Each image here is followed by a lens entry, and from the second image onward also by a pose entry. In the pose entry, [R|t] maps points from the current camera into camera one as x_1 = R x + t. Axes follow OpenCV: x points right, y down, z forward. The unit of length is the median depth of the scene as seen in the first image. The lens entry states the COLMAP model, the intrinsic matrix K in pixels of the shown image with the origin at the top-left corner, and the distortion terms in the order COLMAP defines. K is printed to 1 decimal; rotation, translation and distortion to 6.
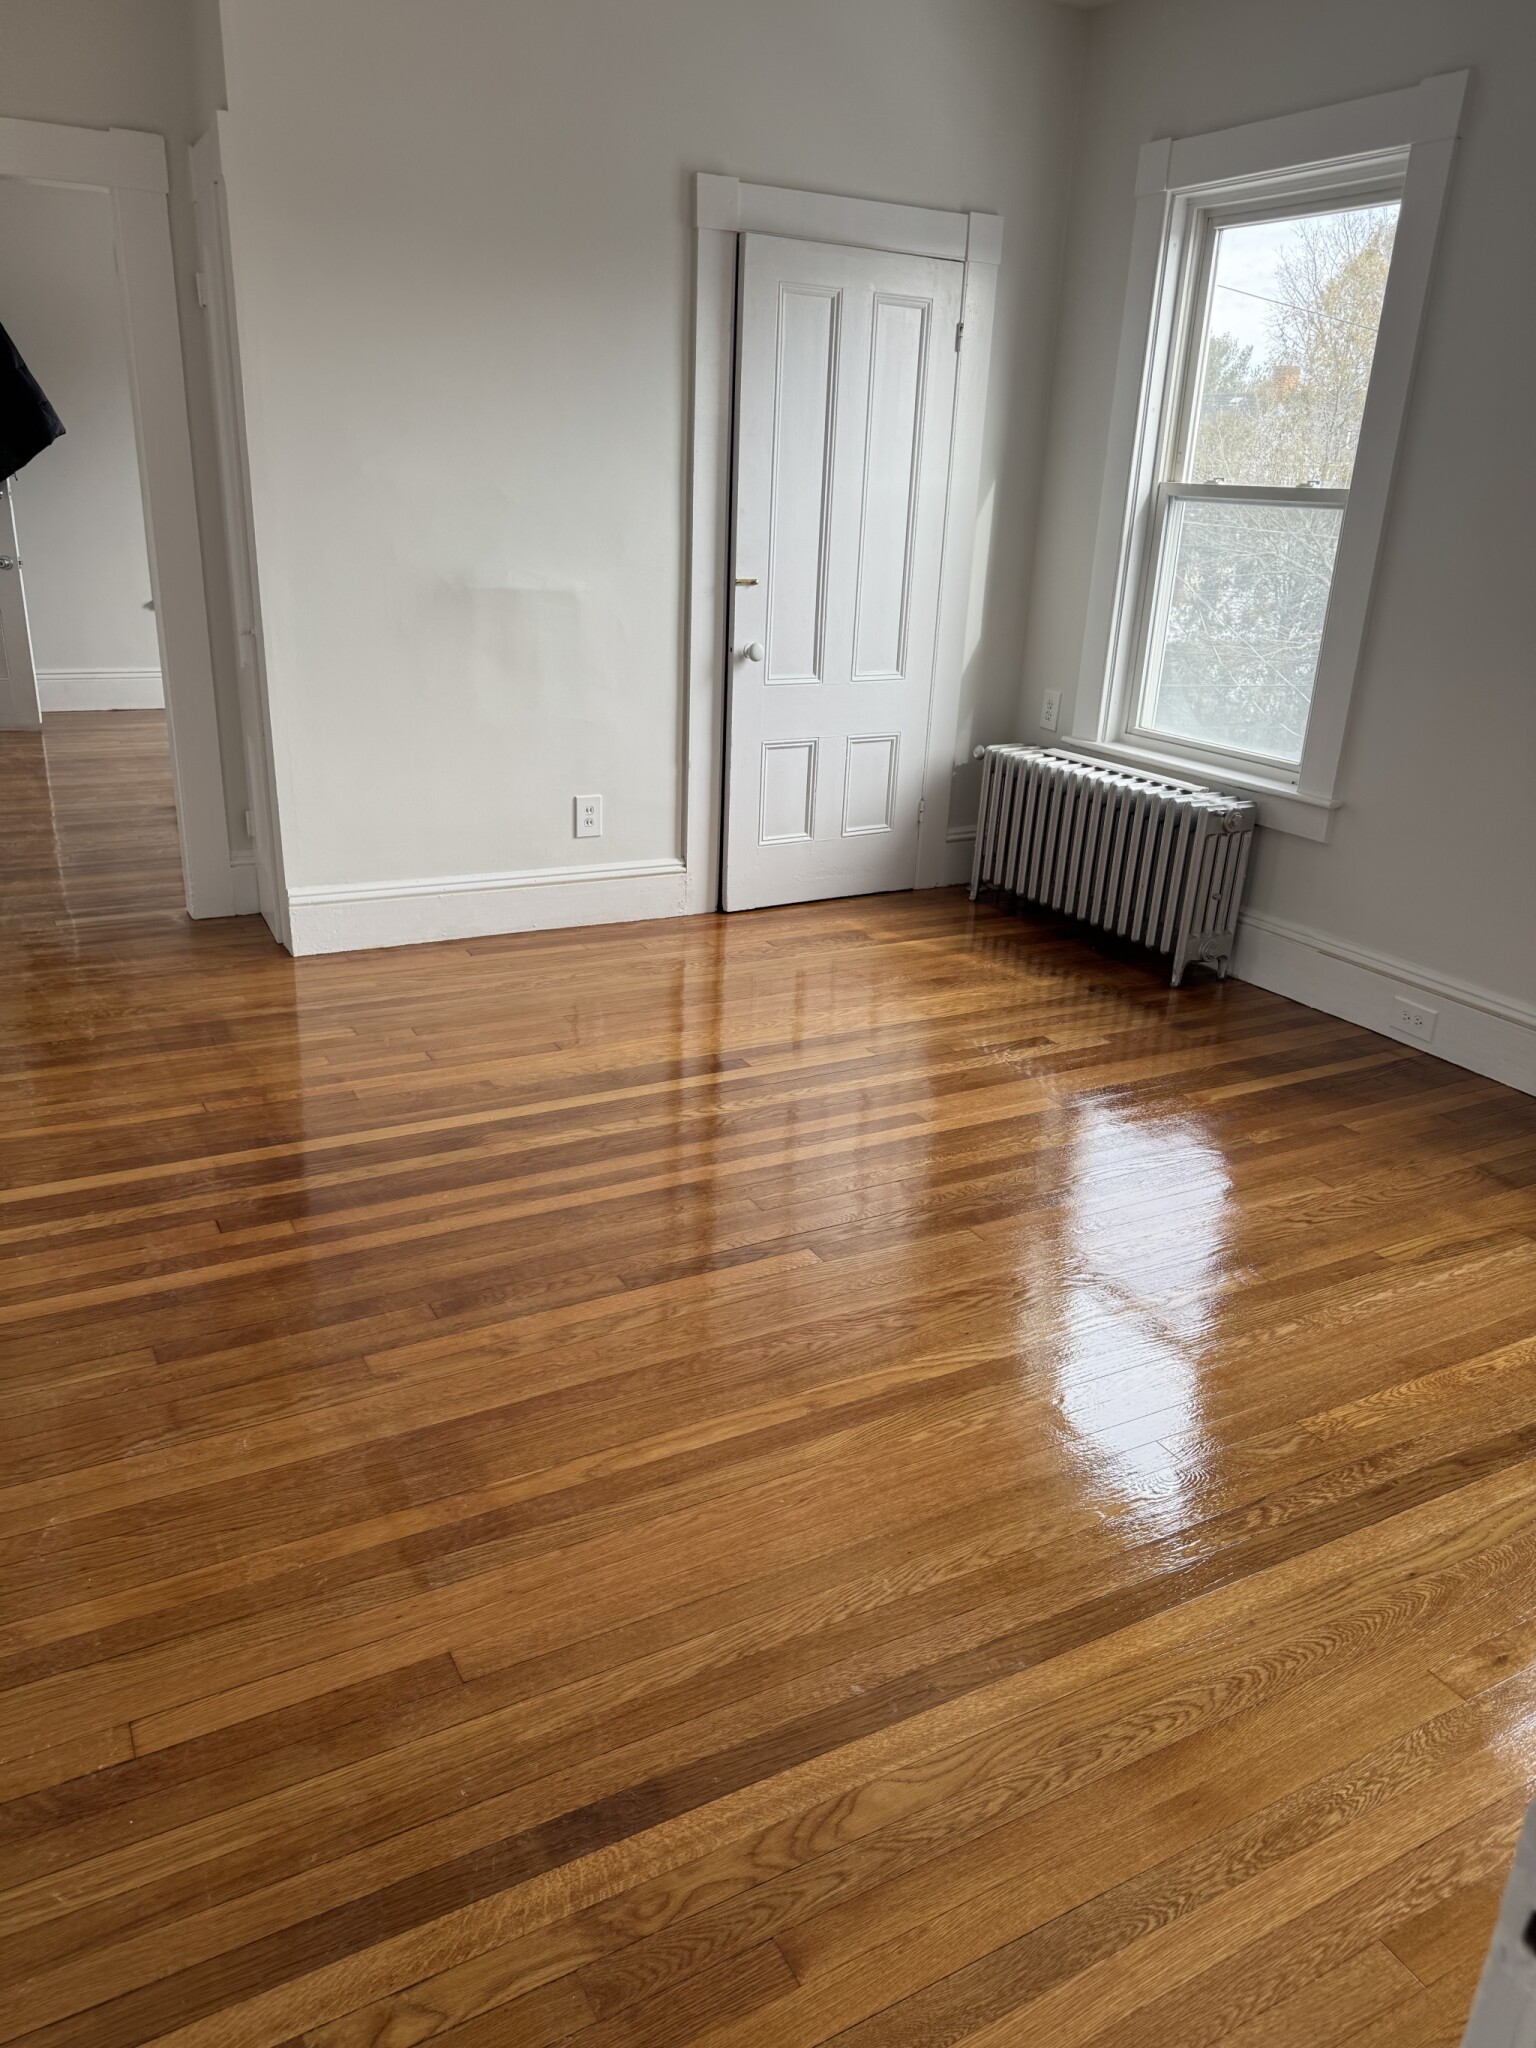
lens RADIAL K [[1462.1, 0, 776.6], [0, 1462.1, 1014.9], [0, 0, 1]] dist [0.065856, -0.021735]
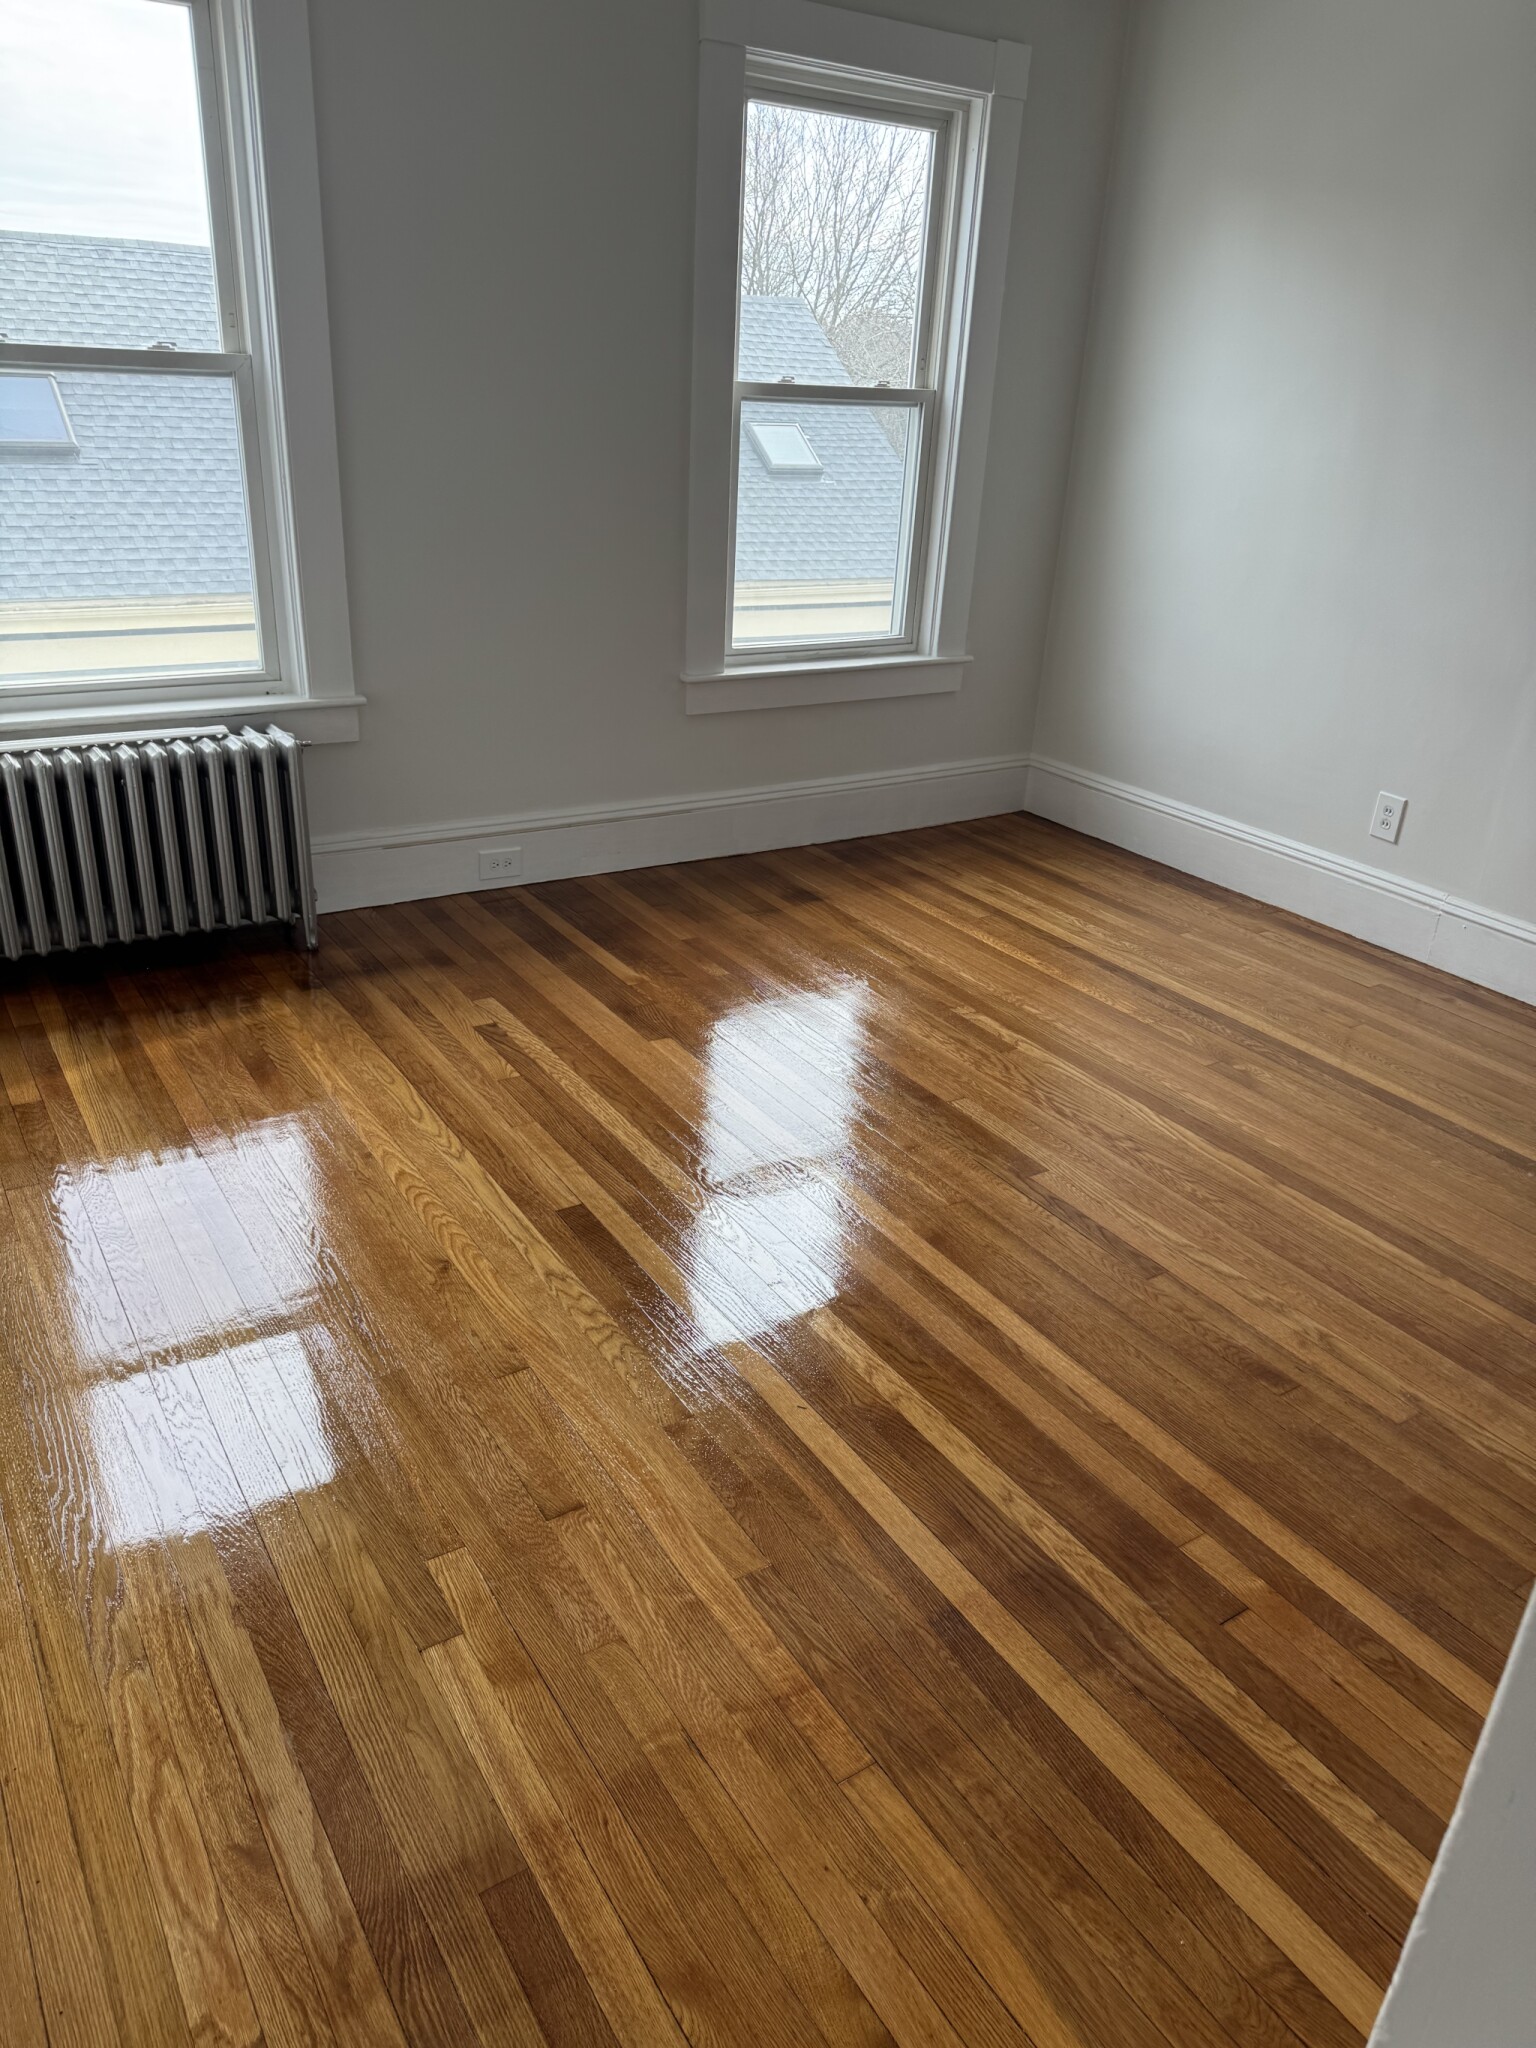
lens RADIAL K [[1462.1, 0, 777.4], [0, 1462.1, 1023.7], [0, 0, 1]] dist [0.065856, -0.021735]
pose [[-0.079190, -0.450513, 0.889251, -0.704154], [0.290103, 0.843027, 0.452930, -0.382774], [-0.953713, 0.293842, 0.063936, 0.892633]]
